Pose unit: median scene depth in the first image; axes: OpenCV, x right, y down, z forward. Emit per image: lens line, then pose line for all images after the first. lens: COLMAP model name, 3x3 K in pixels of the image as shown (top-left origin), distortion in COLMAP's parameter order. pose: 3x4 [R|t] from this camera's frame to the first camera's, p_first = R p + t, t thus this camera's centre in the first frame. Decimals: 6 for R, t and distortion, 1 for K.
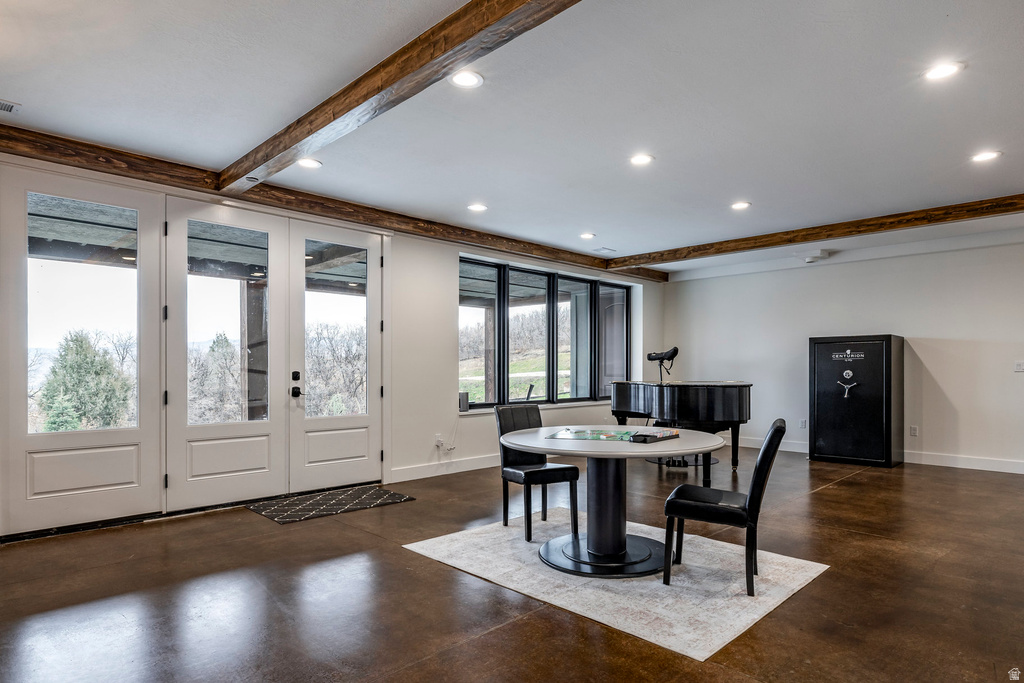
lens RADIAL K [[542.0, 0, 581.6], [0, 542.0, 370.4], [0, 0, 1]] dist [-0.003557, 0.002837]
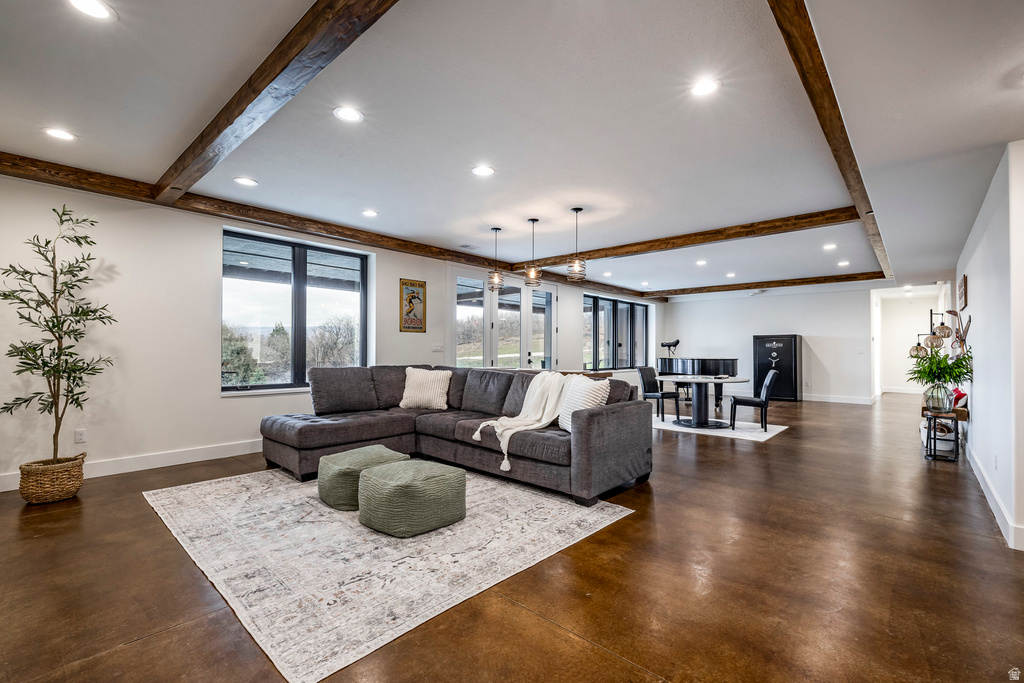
lens RADIAL K [[450.3, 0, 508.7], [0, 450.3, 346.0], [0, 0, 1]] dist [-0.024584, 0.000084]
pose [[0.999910, 0.003675, 0.012887, -0.487002], [-0.003477, 0.999877, -0.015322, 0.004580], [-0.012942, 0.015276, 0.999800, -0.598292]]
